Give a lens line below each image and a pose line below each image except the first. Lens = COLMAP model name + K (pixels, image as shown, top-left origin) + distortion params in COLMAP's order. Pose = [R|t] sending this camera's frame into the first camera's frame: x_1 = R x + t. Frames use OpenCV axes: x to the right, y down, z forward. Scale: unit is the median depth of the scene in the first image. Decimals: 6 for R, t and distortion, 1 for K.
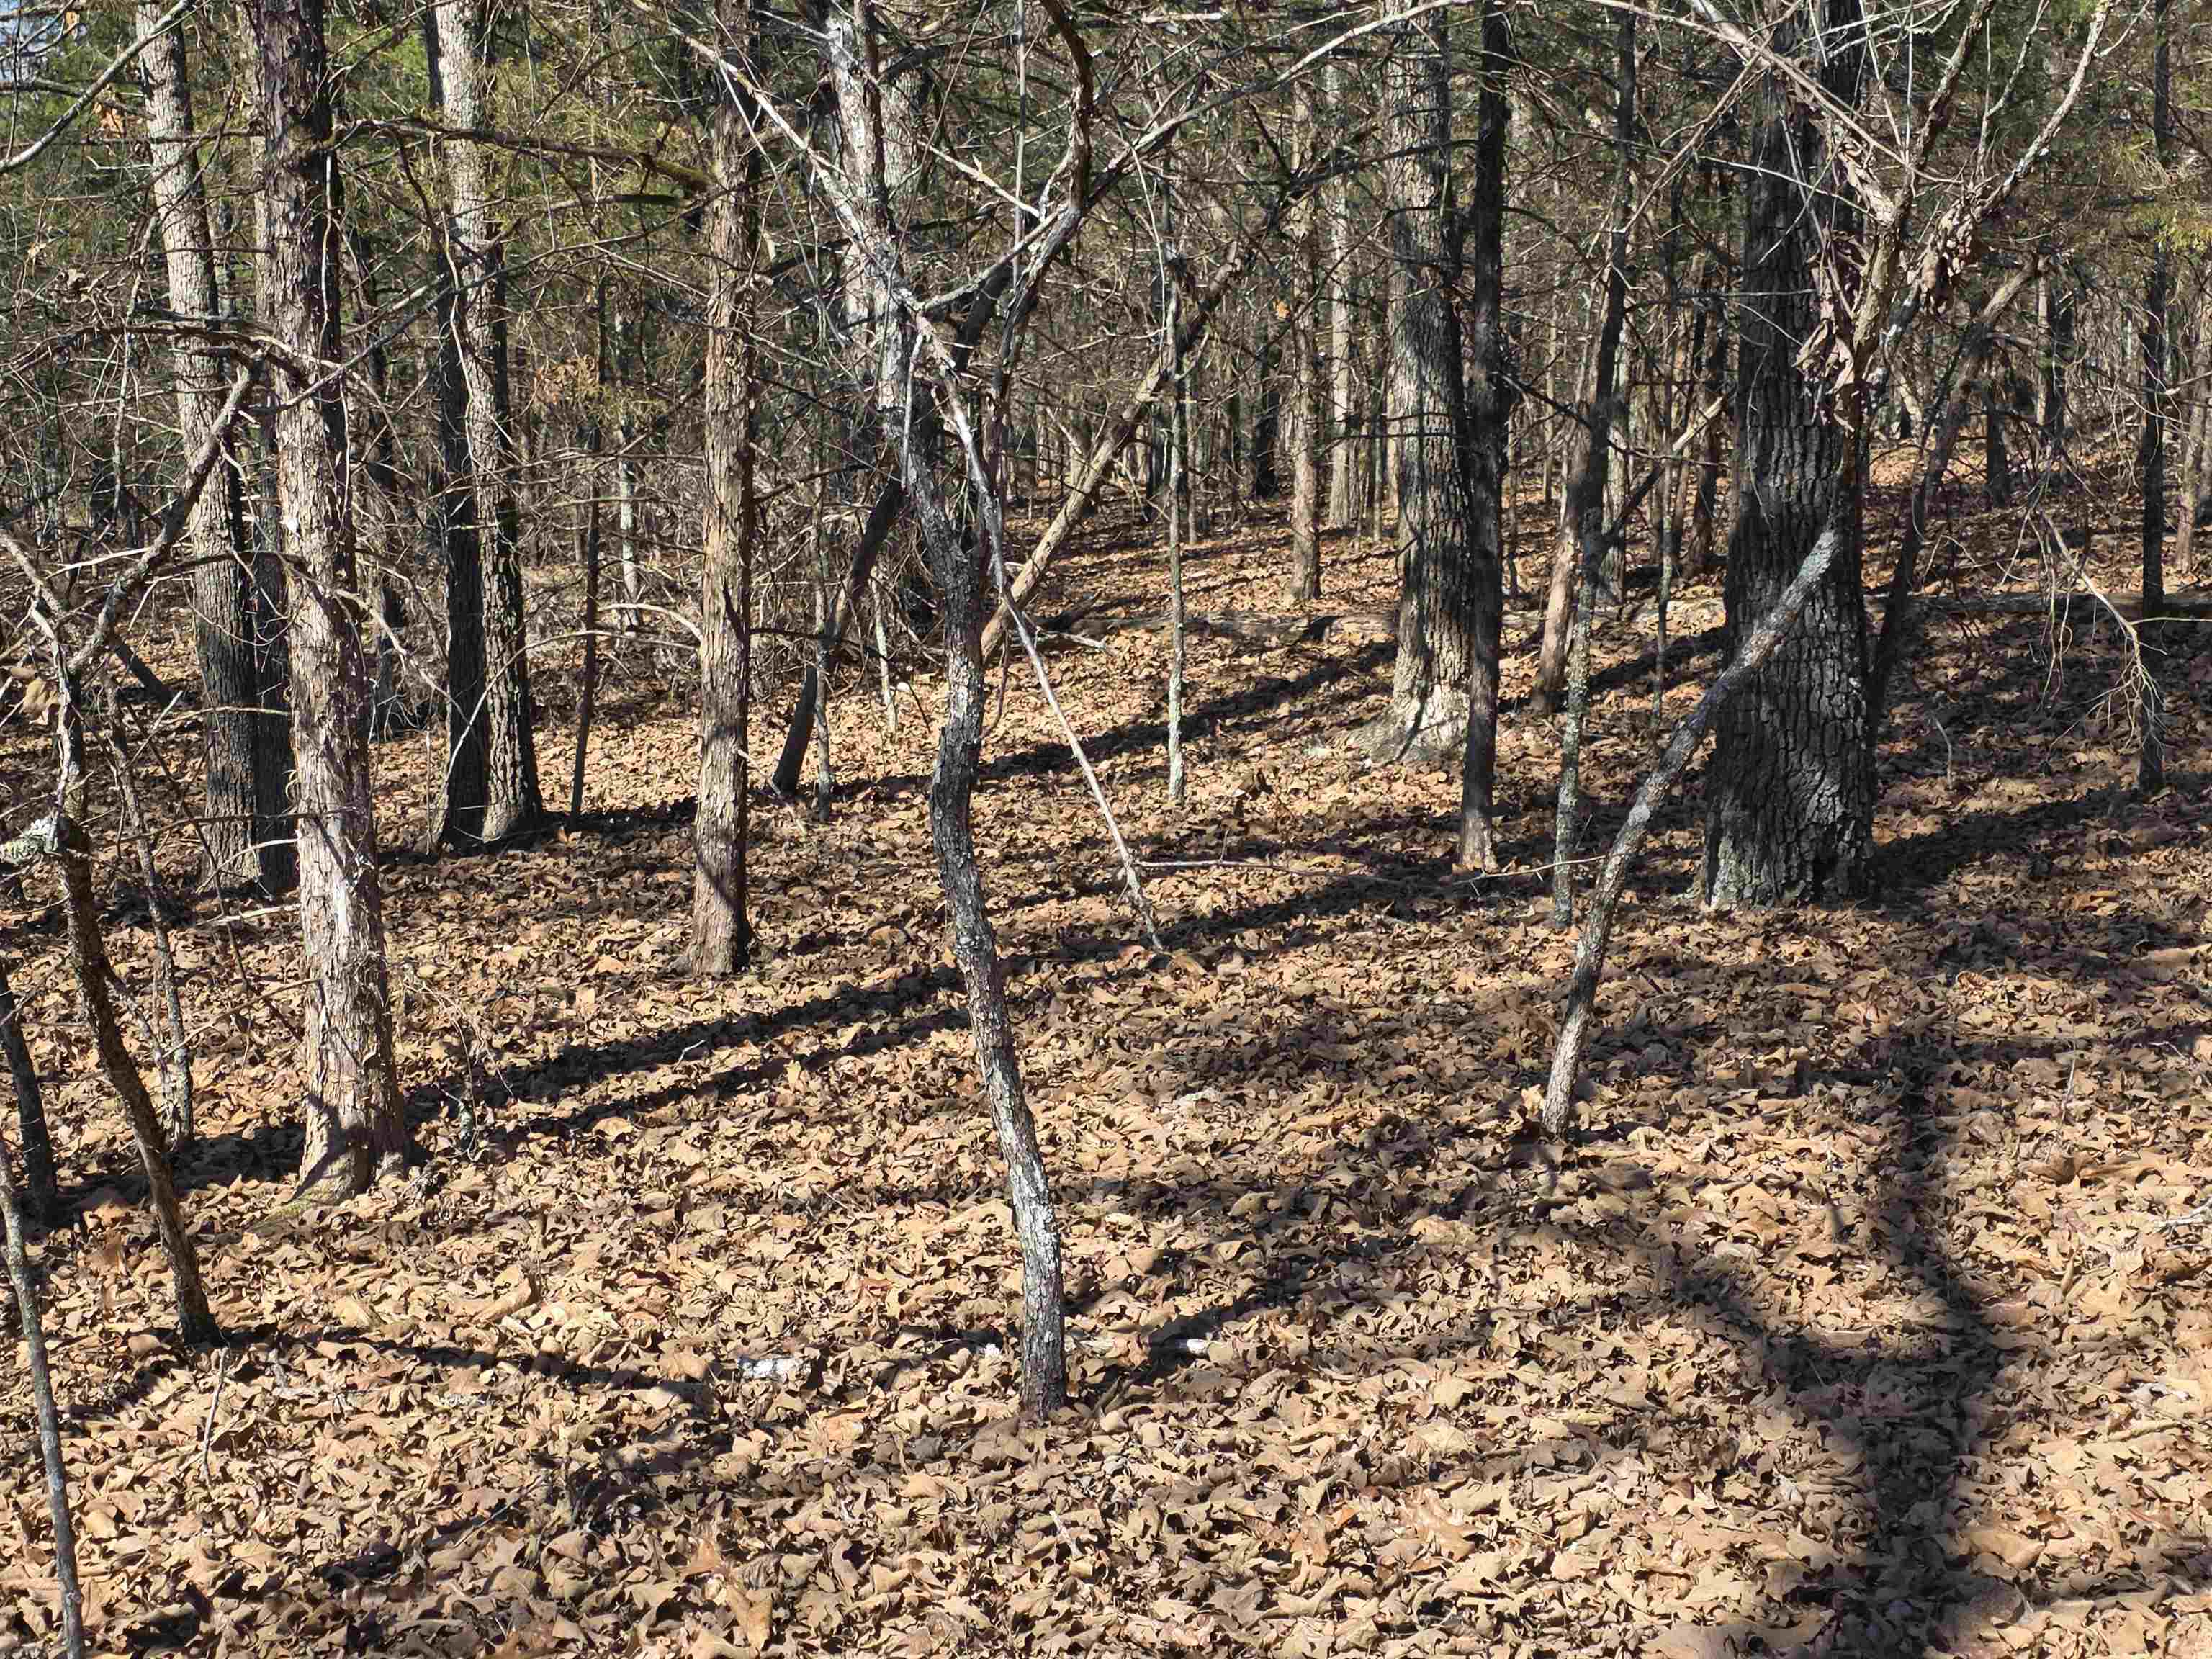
lens RADIAL K [[3316.7, 0, 1159.4], [0, 3316.7, 772.1], [0, 0, 1]] dist [0.209177, -0.680373]
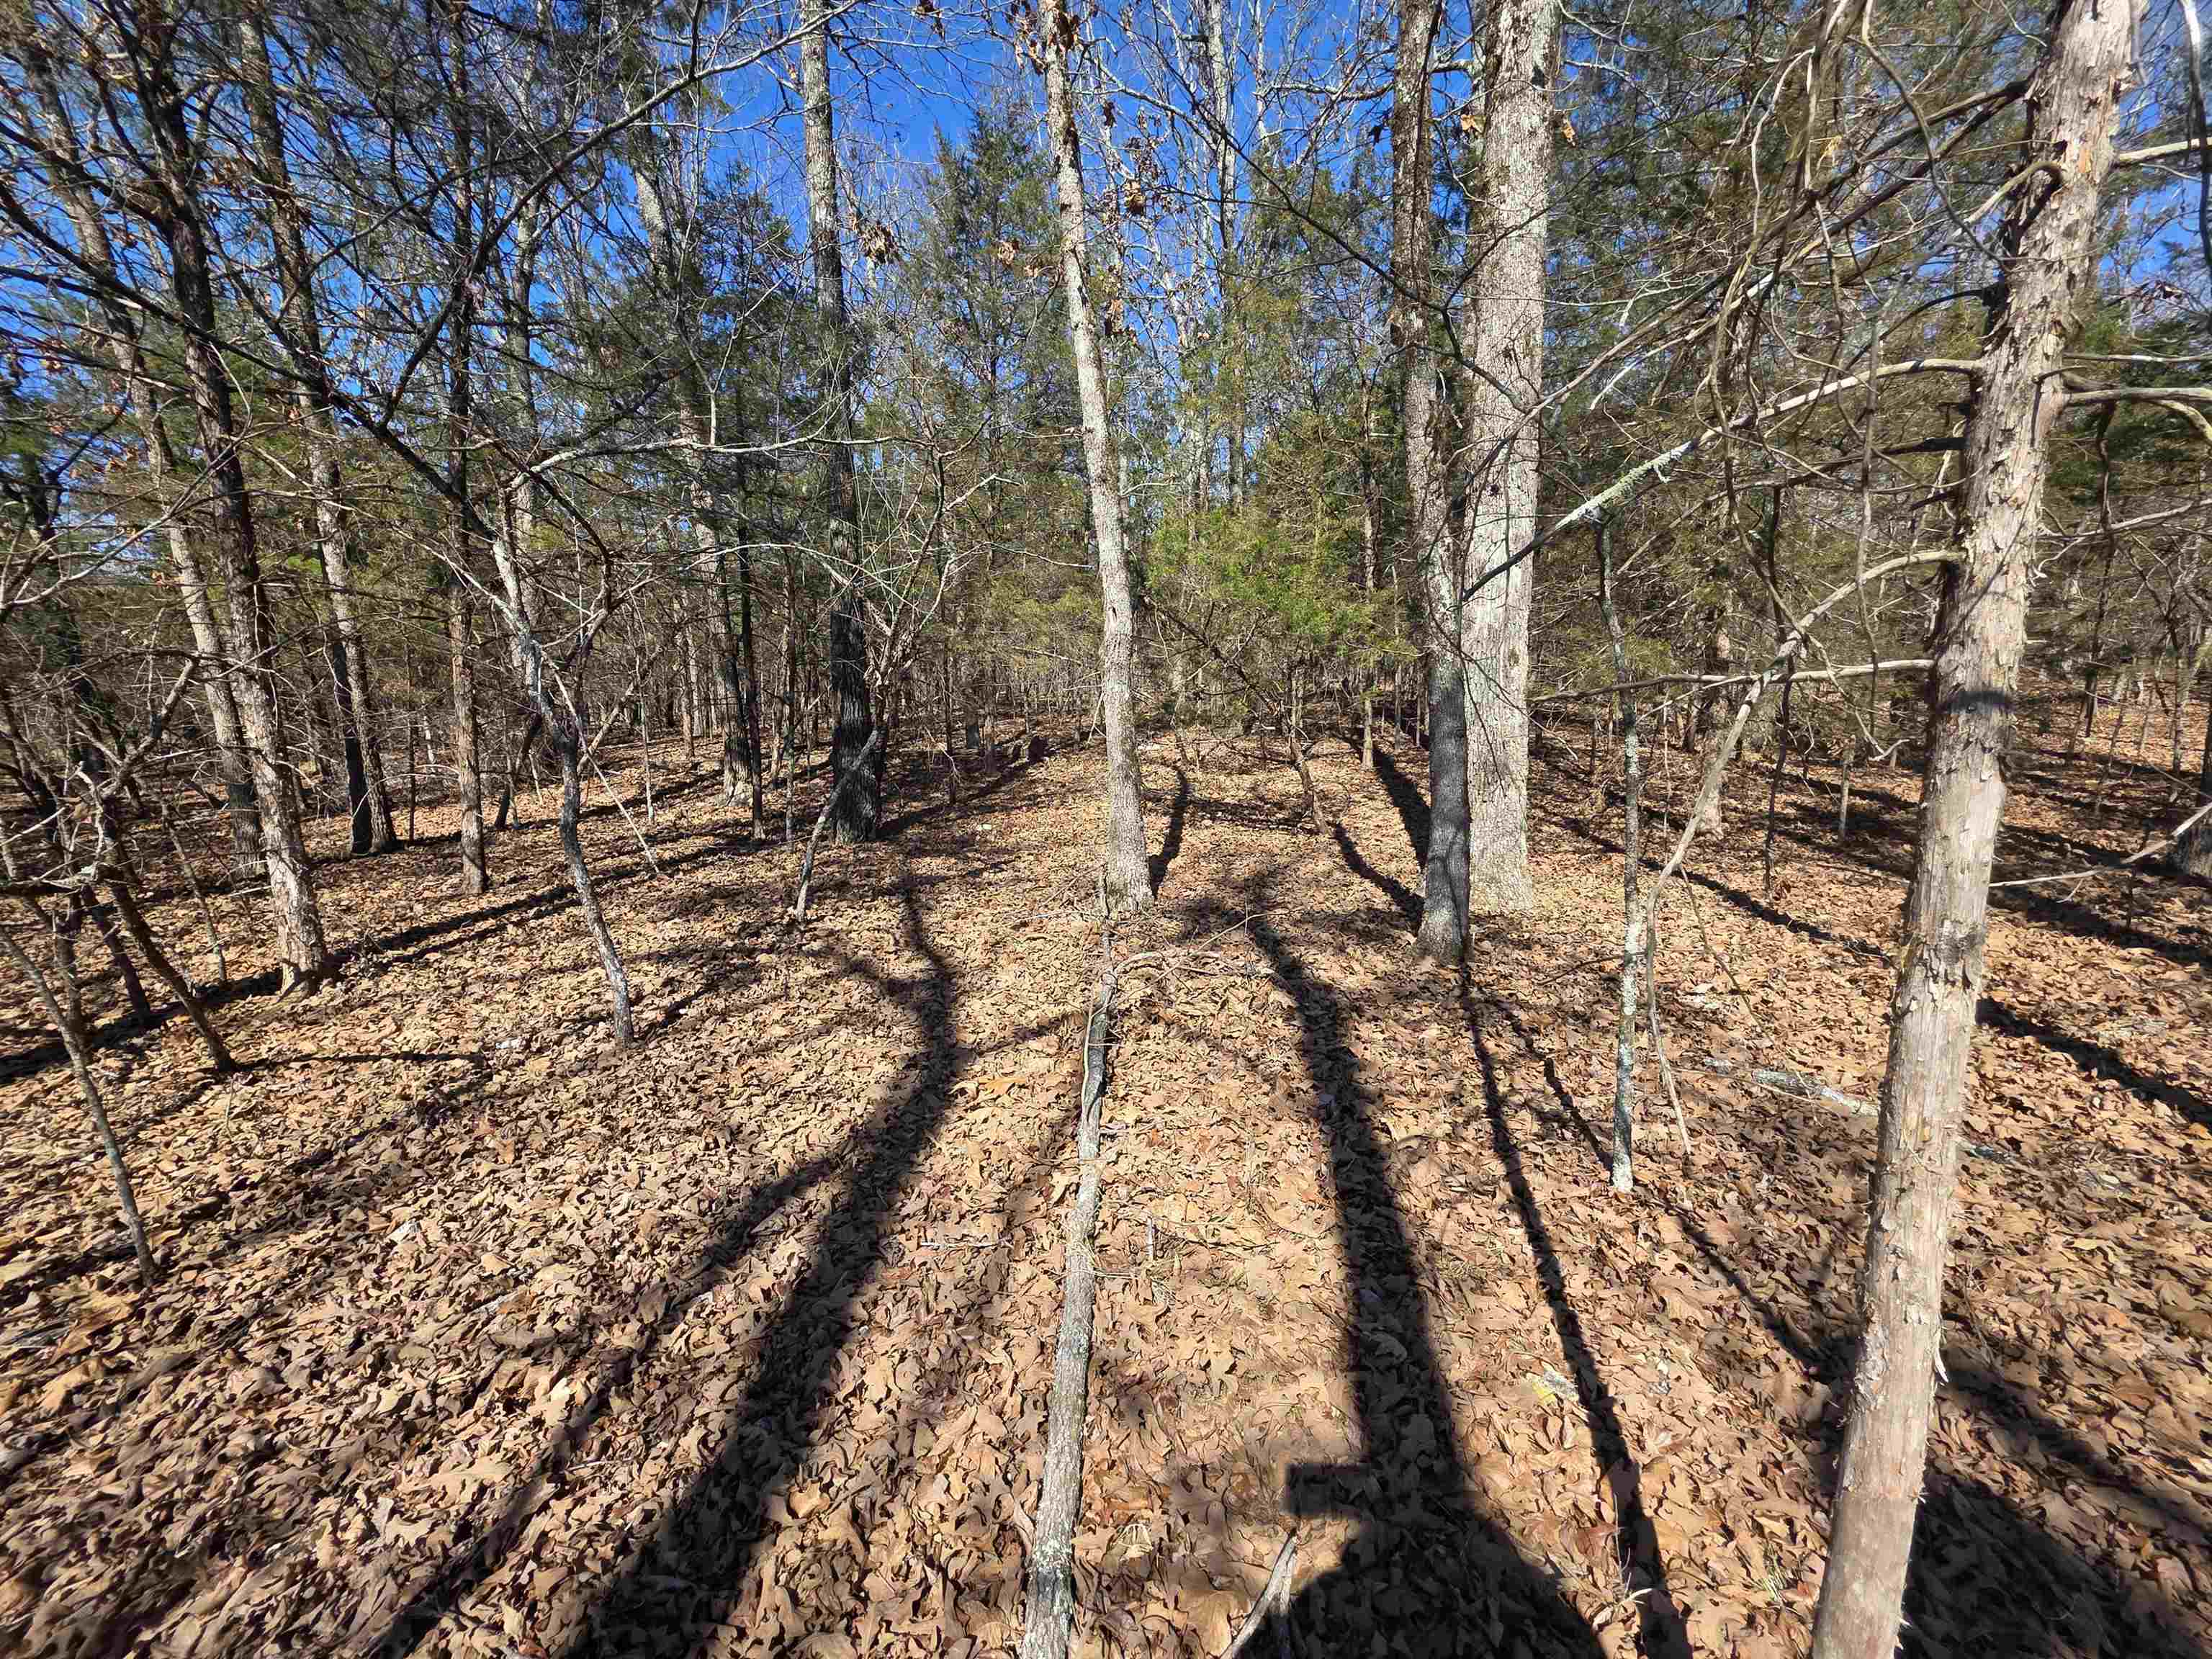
lens RADIAL K [[887.4, 0, 1119.4], [0, 887.4, 834.1], [0, 0, 1]] dist [-0.002083, -0.000564]
pose [[0.878312, -0.066489, 0.473442, -0.009329], [0.048162, 0.997550, 0.050746, -0.002944], [-0.475656, -0.021769, 0.879362, 0.126908]]
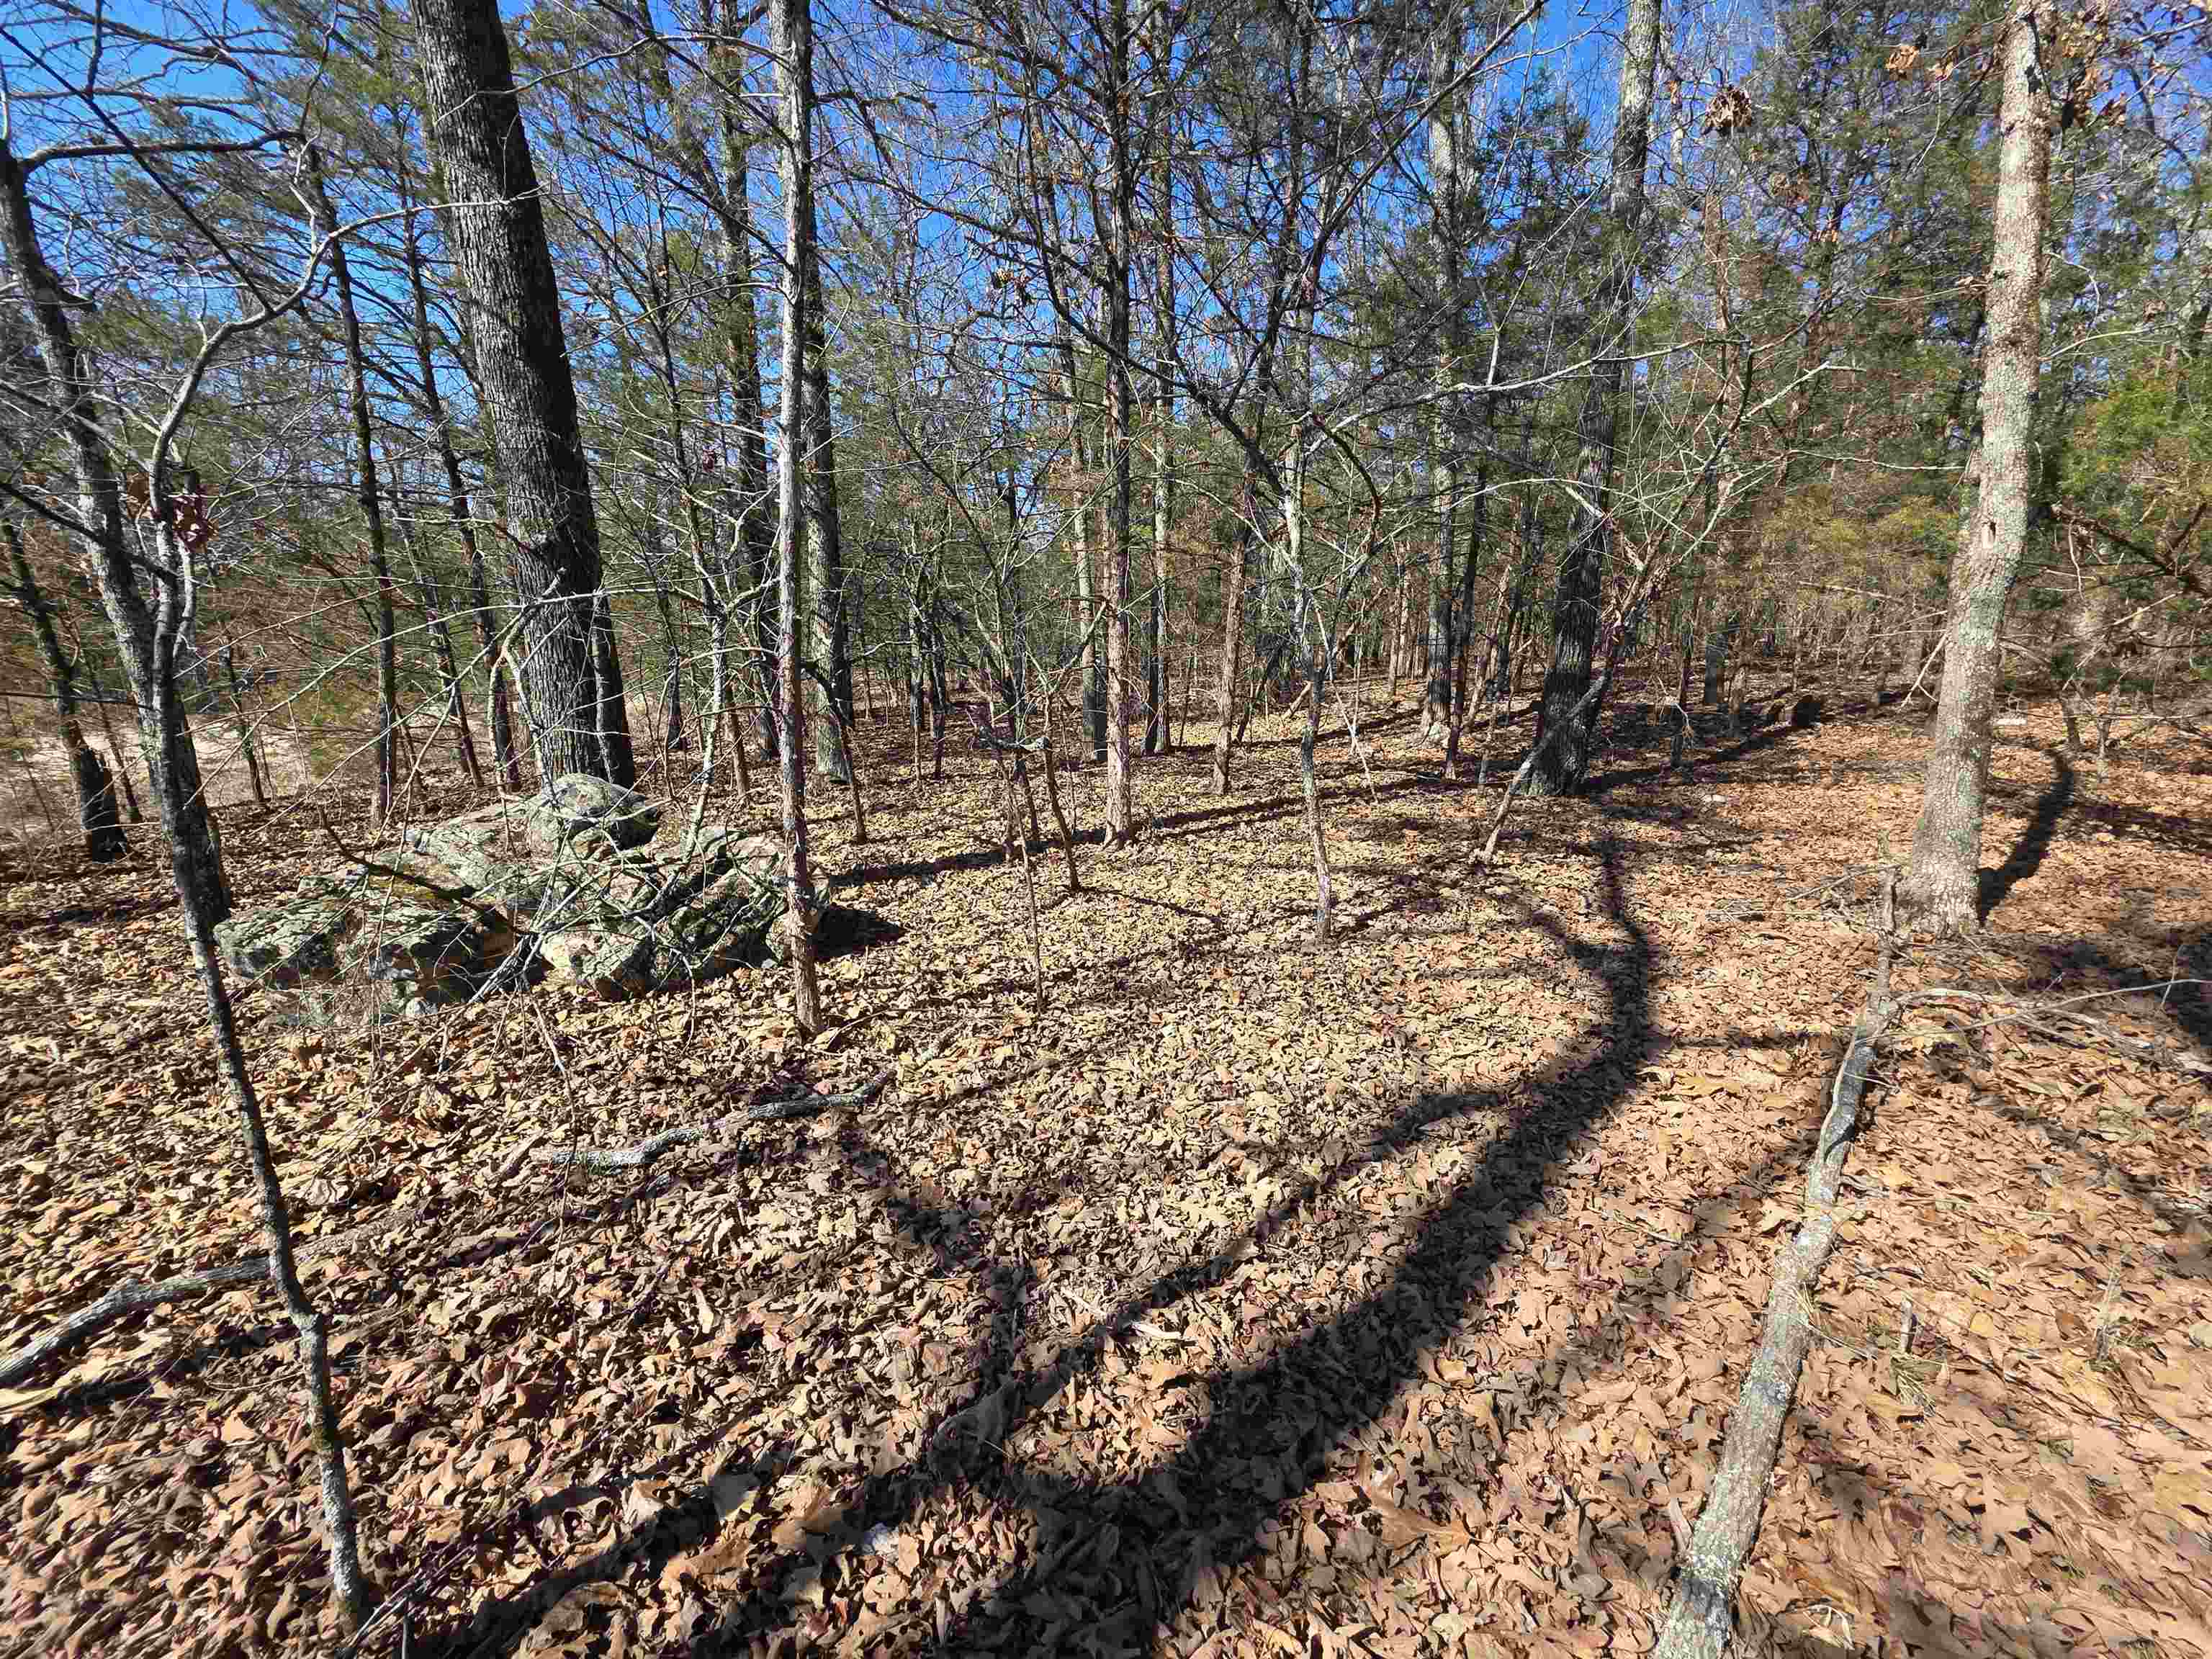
lens RADIAL K [[889.1, 0, 1102.8], [0, 889.1, 830.2], [0, 0, 1]] dist [-0.001291, 0.000348]
pose [[0.966897, 0.078816, -0.242690, -0.033853], [-0.053345, 0.992521, 0.109801, 0.002882], [0.249529, -0.093220, 0.963870, 0.106161]]
